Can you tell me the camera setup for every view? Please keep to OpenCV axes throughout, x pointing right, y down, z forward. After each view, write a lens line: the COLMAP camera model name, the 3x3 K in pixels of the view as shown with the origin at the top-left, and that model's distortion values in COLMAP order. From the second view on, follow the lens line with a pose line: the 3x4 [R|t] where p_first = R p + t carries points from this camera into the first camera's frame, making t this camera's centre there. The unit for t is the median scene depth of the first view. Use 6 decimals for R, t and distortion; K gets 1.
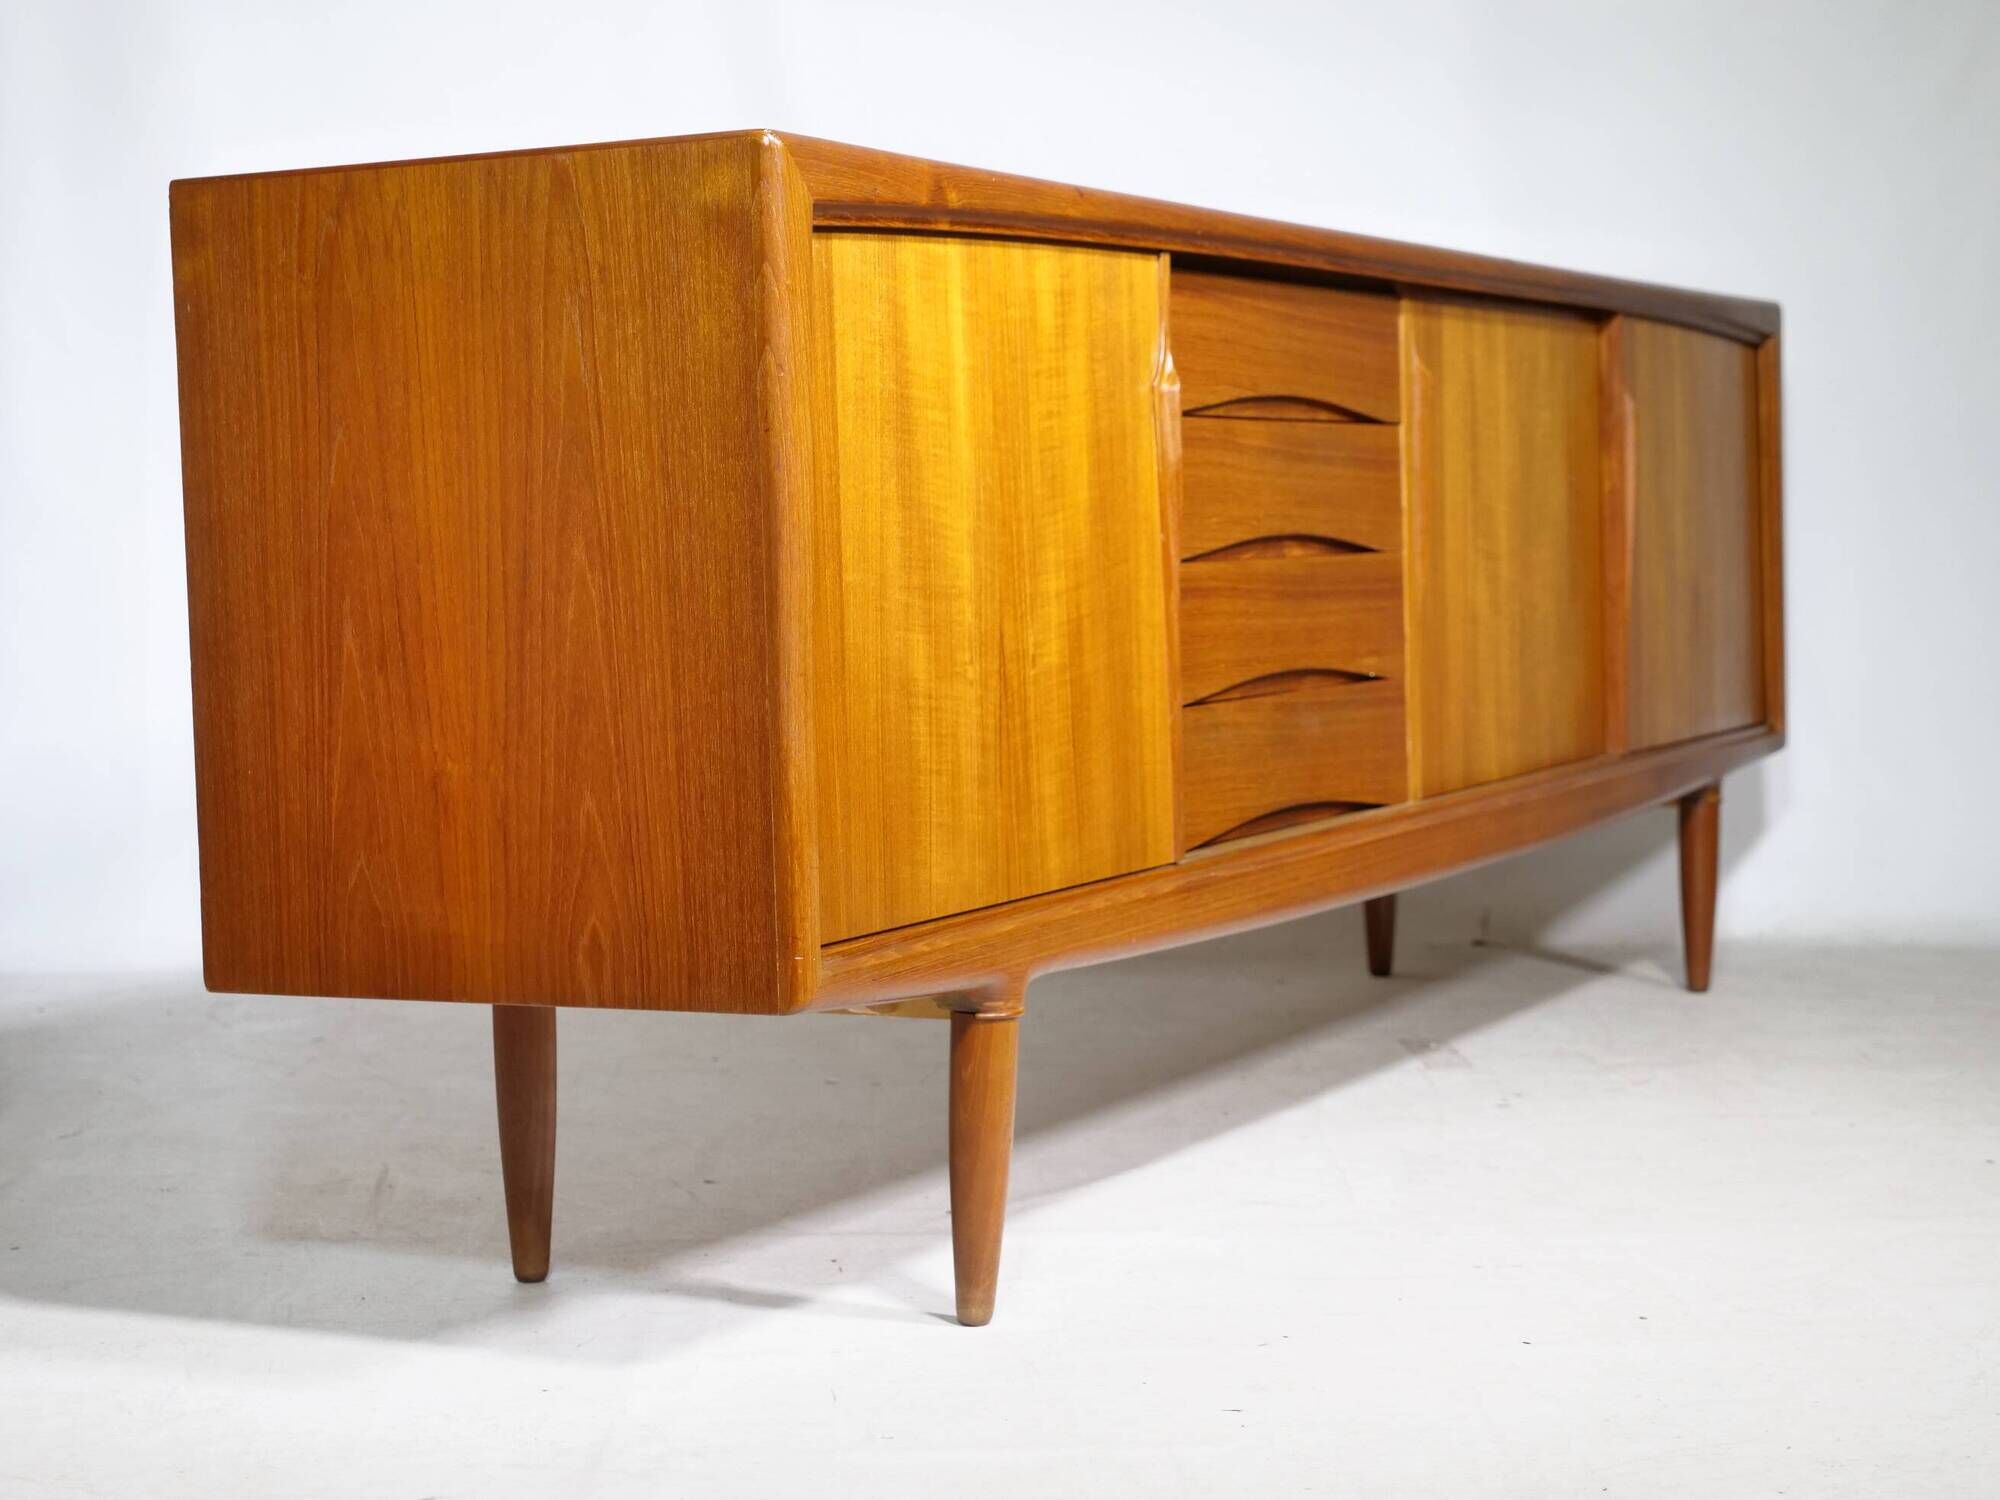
lens RADIAL K [[3521.1, 0, 1000.0], [0, 3521.1, 750.0], [0, 0, 1]] dist [0.080274, -0.141326]
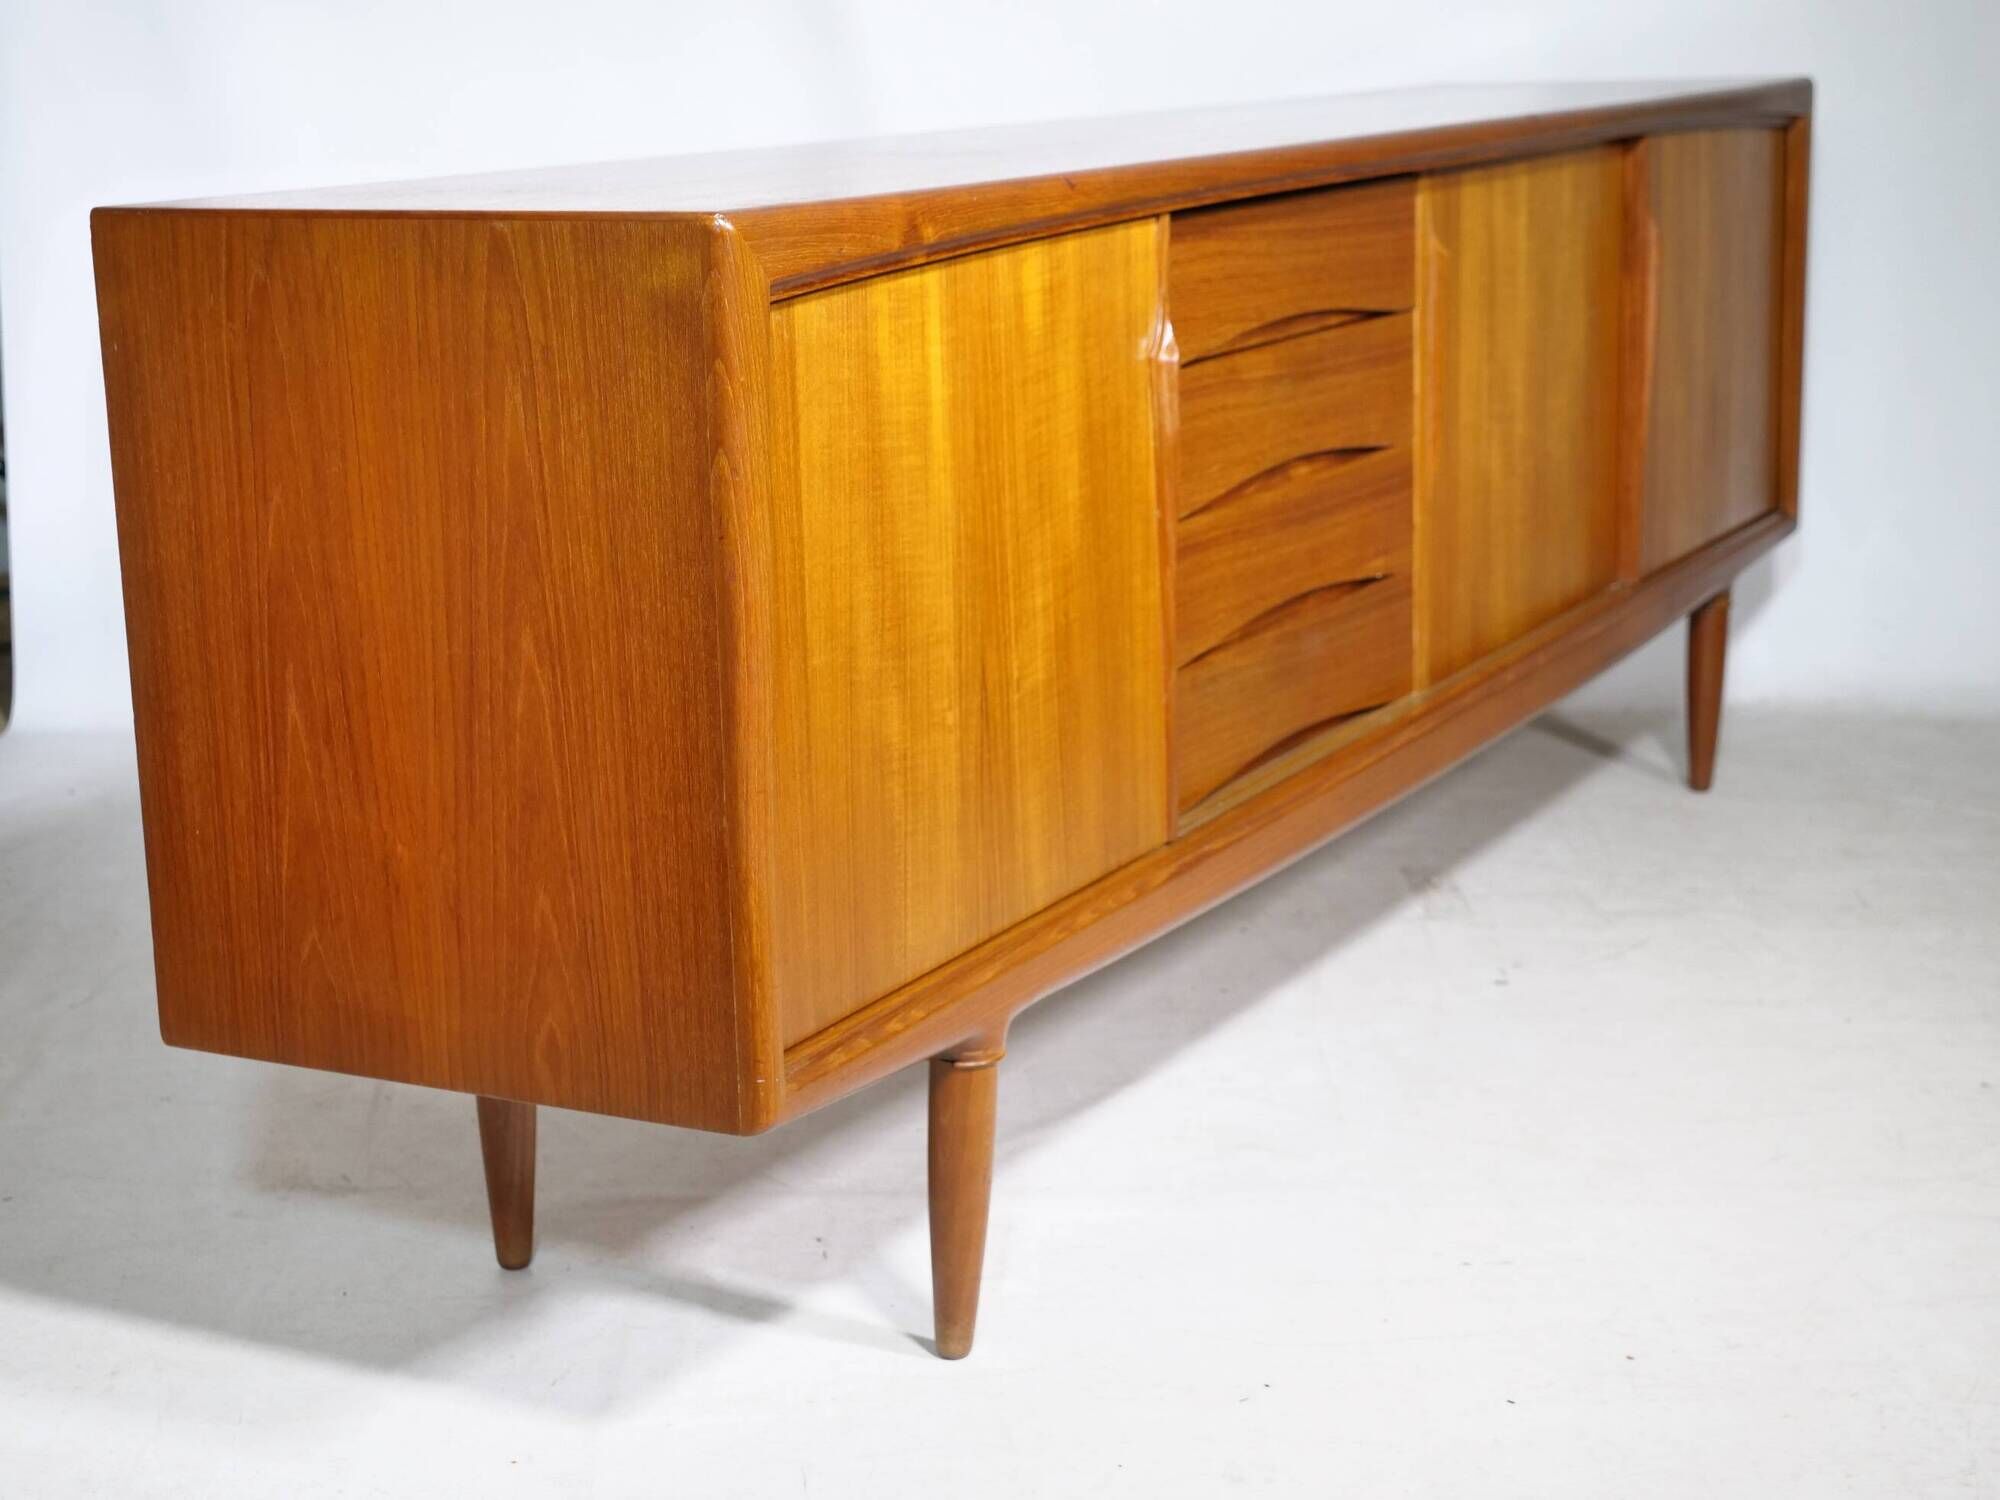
lens RADIAL K [[3267.0, 0, 1000.0], [0, 3267.0, 750.0], [0, 0, 1]] dist [0.045071, -0.040750]
pose [[0.999866, 0.006789, -0.014922, 0.019136], [-0.004305, 0.987012, 0.160590, -0.159970], [0.015819, -0.160504, 0.986908, 0.127425]]
